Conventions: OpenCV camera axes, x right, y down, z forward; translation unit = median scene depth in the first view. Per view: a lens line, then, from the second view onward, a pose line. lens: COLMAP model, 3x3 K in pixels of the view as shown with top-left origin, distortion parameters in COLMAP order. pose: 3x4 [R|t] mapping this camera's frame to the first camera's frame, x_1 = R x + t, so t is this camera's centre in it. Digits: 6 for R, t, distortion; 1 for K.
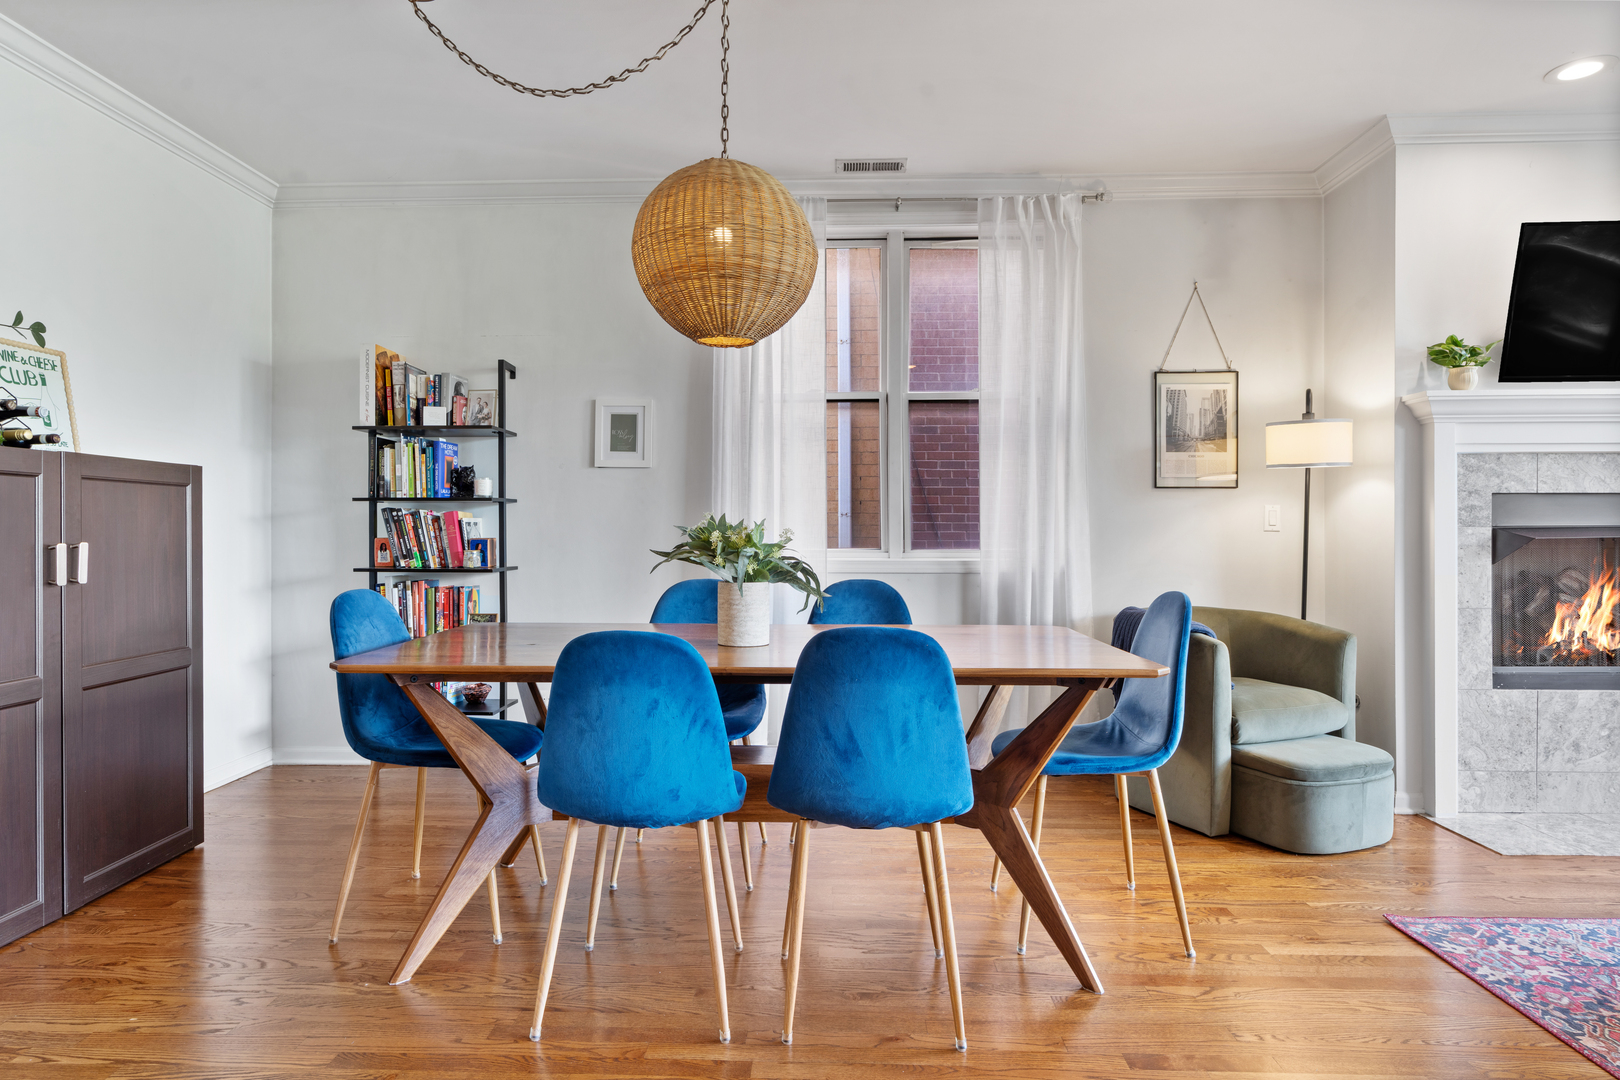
lens RADIAL K [[890.2, 0, 808.0], [0, 890.2, 526.6], [0, 0, 1]] dist [-0.006163, 0.003558]
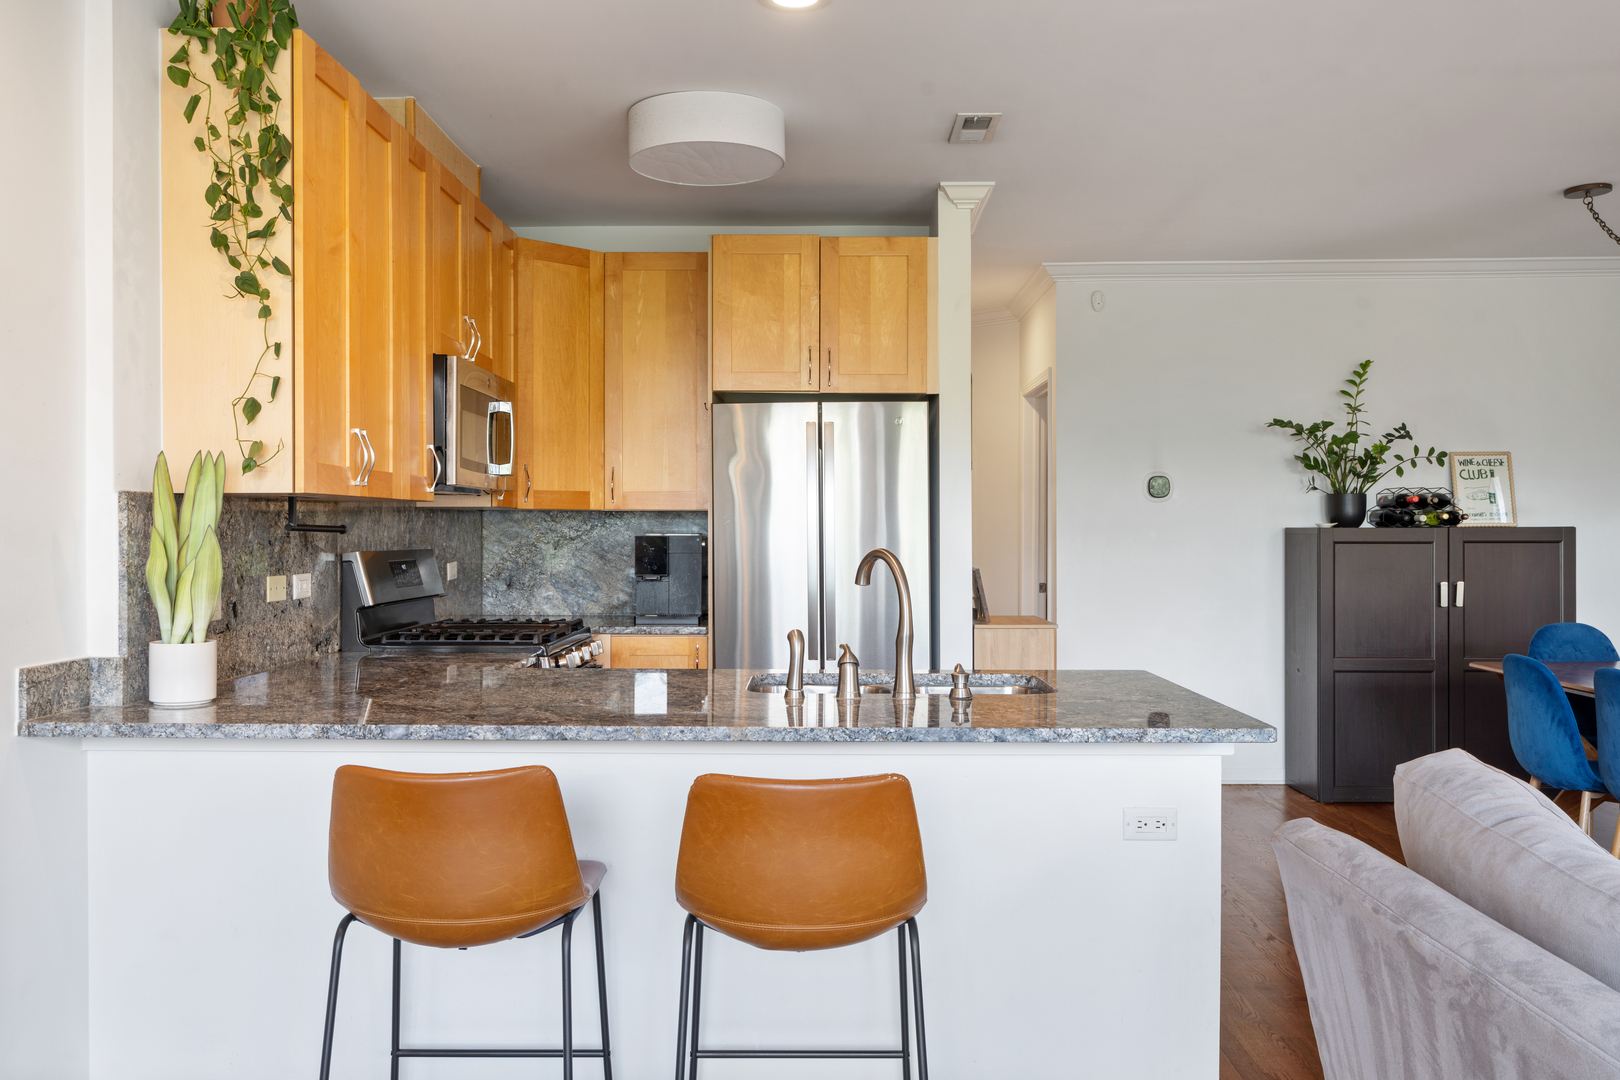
lens RADIAL K [[1222.5, 0, 816.3], [0, 1222.5, 537.9], [0, 0, 1]] dist [0.000691, 0.001279]
pose [[0.009206, 0.005660, -0.999942, 1.056537], [0.003258, 0.999979, 0.005691, -0.059012], [0.999952, -0.003310, 0.009187, -0.160921]]
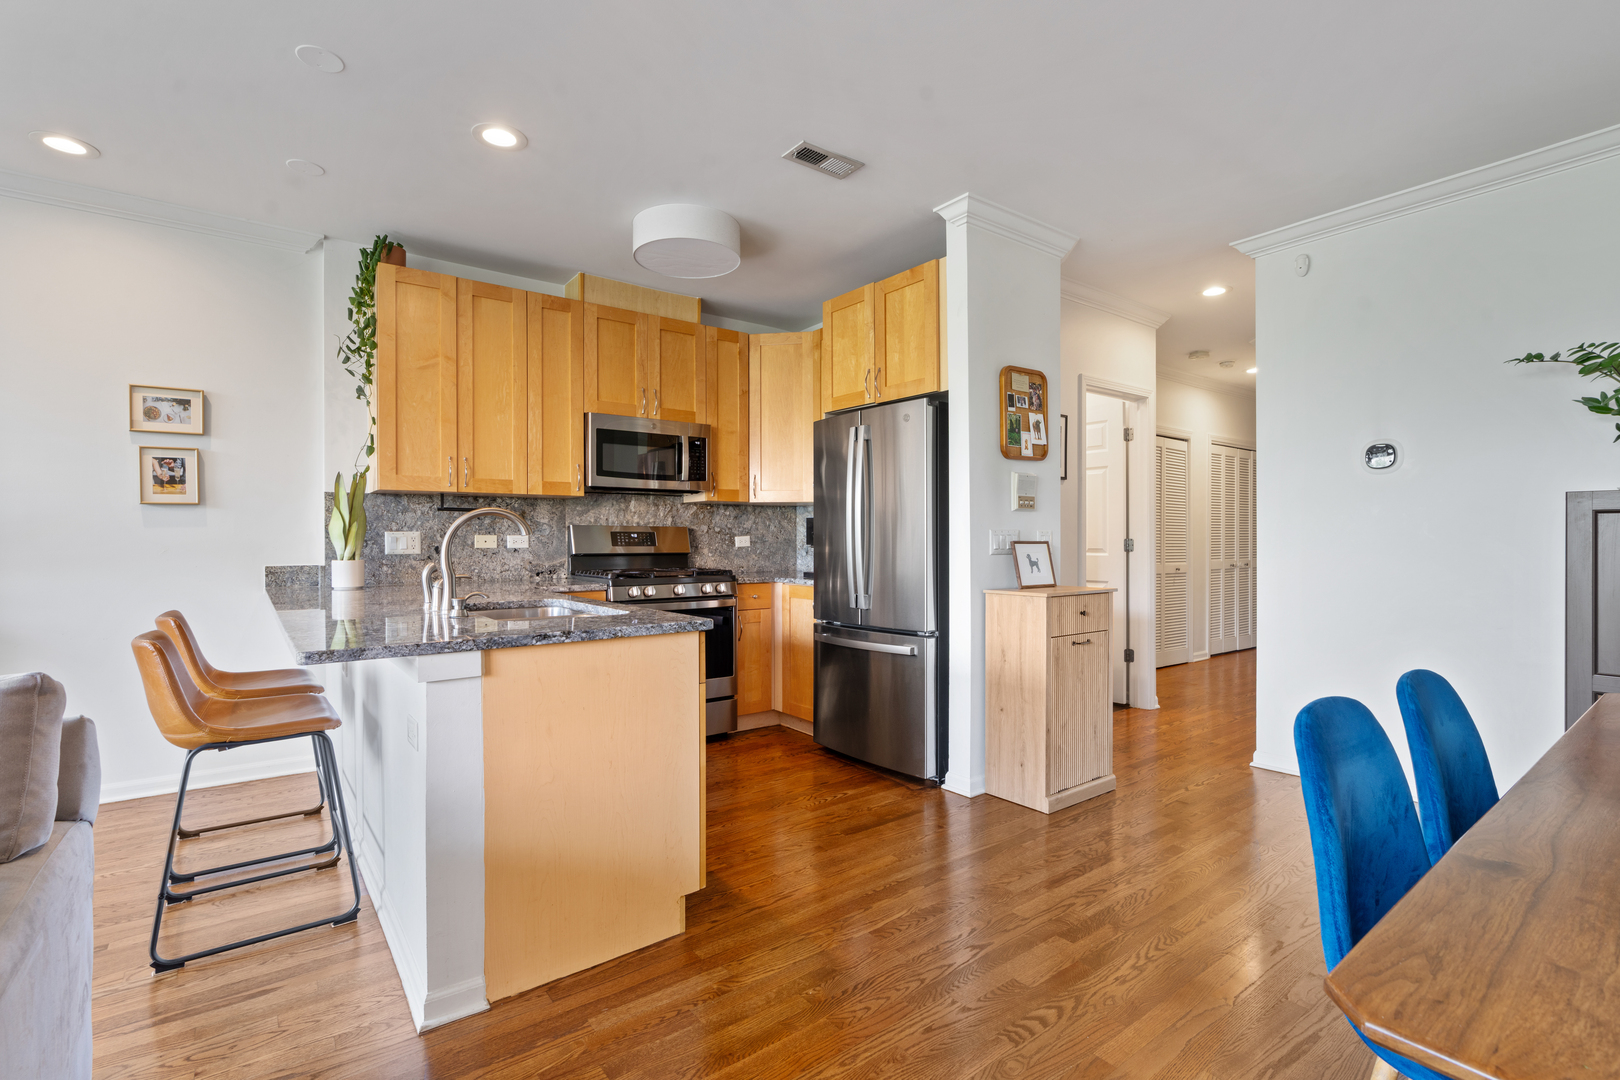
lens RADIAL K [[733.5, 0, 794.5], [0, 733.5, 549.0], [0, 0, 1]] dist [-0.005410, 0.001908]
pose [[-0.777281, 0.008363, -0.629098, 0.434461], [0.001270, 0.999930, 0.011724, -0.014660], [0.629153, 0.008314, -0.777237, 0.638794]]
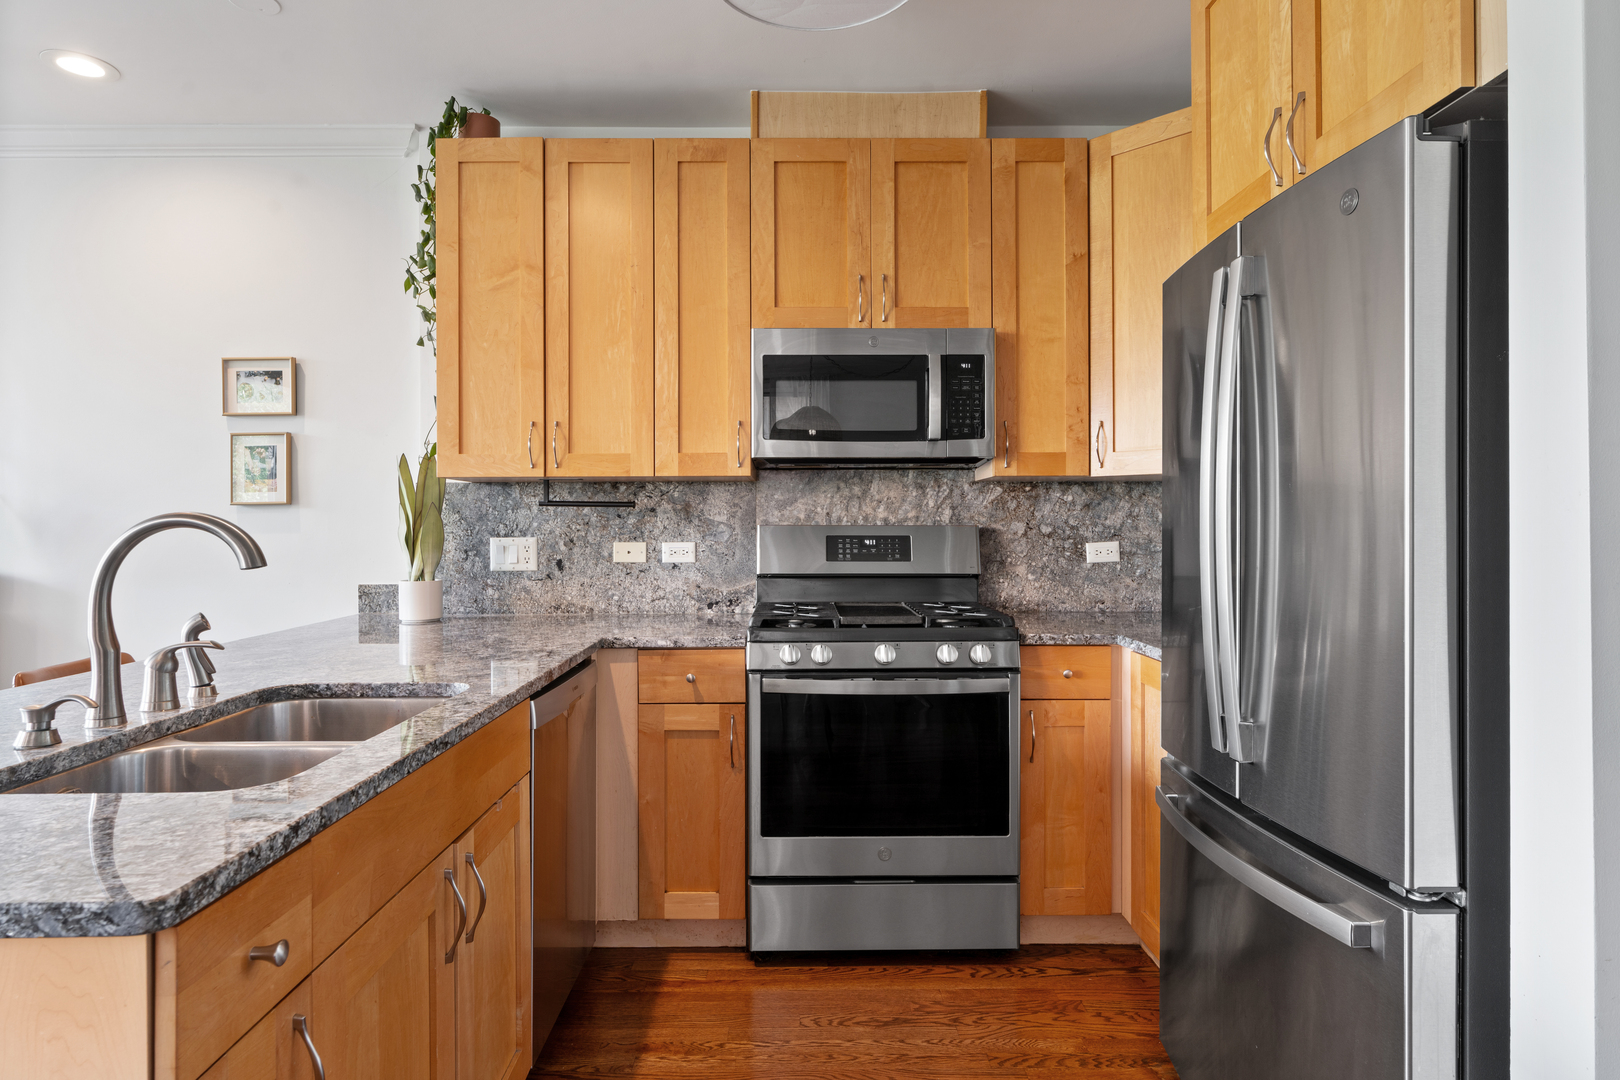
lens RADIAL K [[890.2, 0, 811.6], [0, 890.2, 529.6], [0, 0, 1]] dist [-0.006163, 0.003558]
pose [[-0.998259, 0.002098, -0.058945, -0.067255], [0.001858, 0.999990, 0.004123, -0.040794], [0.058953, 0.004006, -0.998253, 0.324073]]
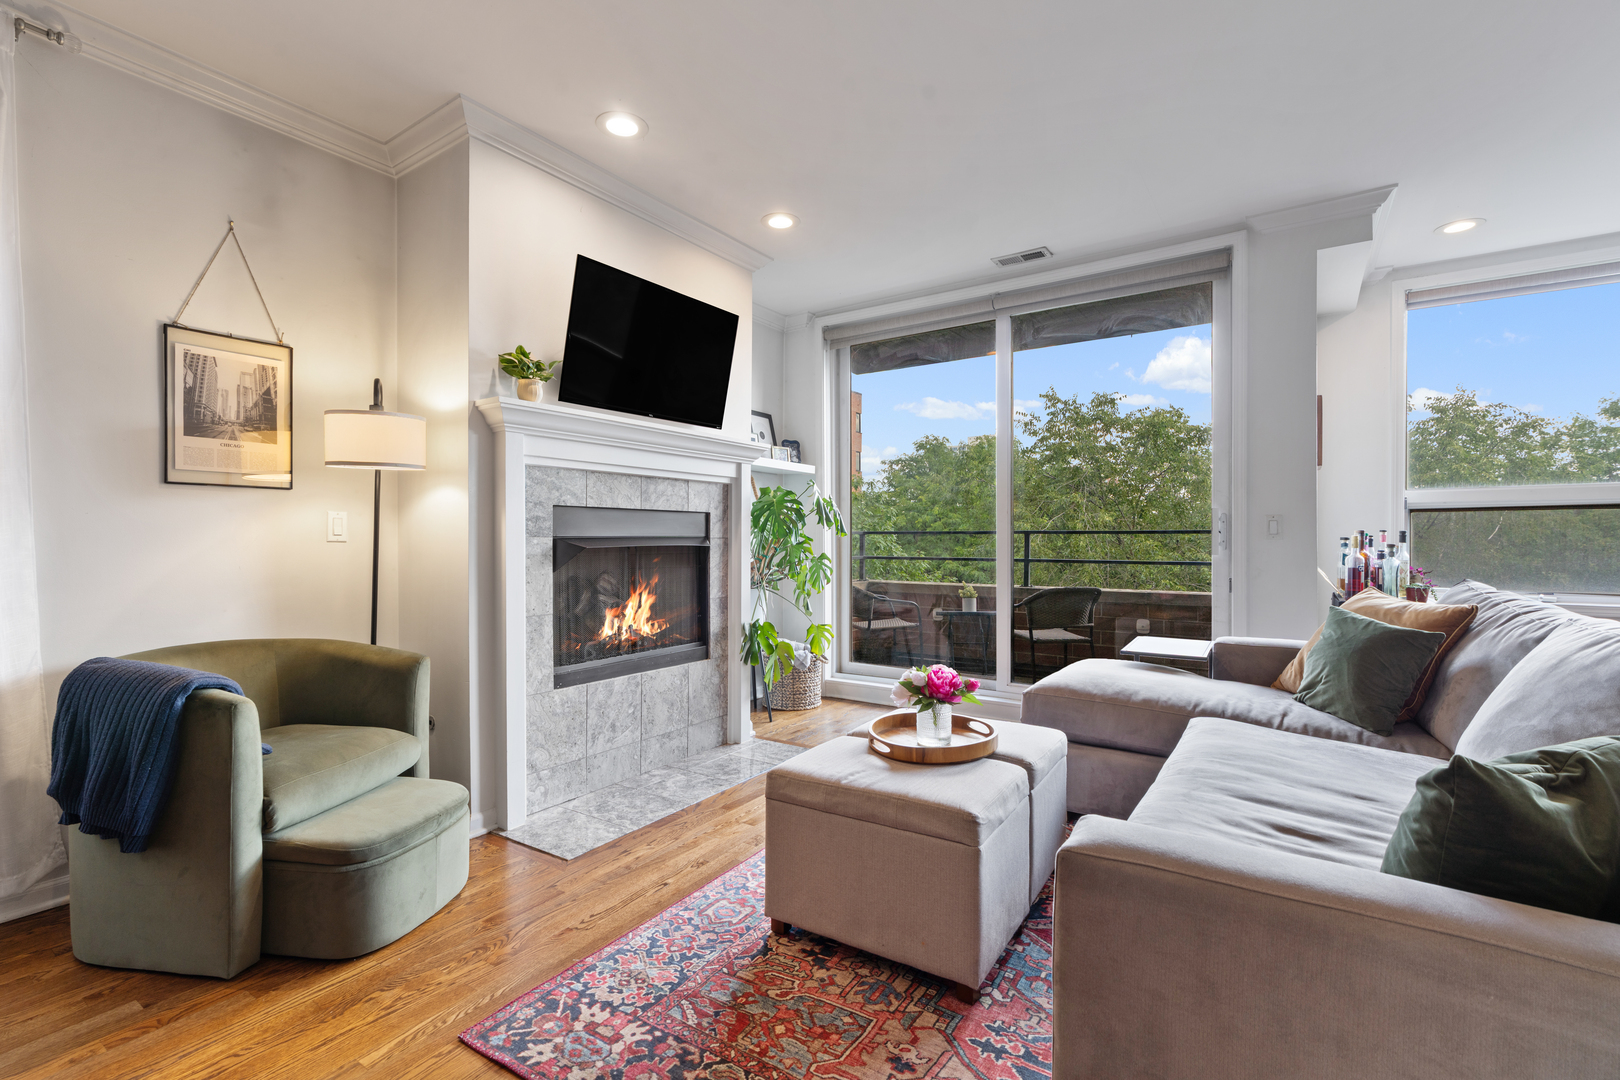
lens RADIAL K [[733.5, 0, 806.9], [0, 733.5, 542.7], [0, 0, 1]] dist [-0.005410, 0.001908]
pose [[0.523821, -0.004193, 0.851818, 0.184175], [0.000061, 0.999988, 0.004885, 0.002736], [-0.851828, -0.002507, 0.523815, 0.283784]]
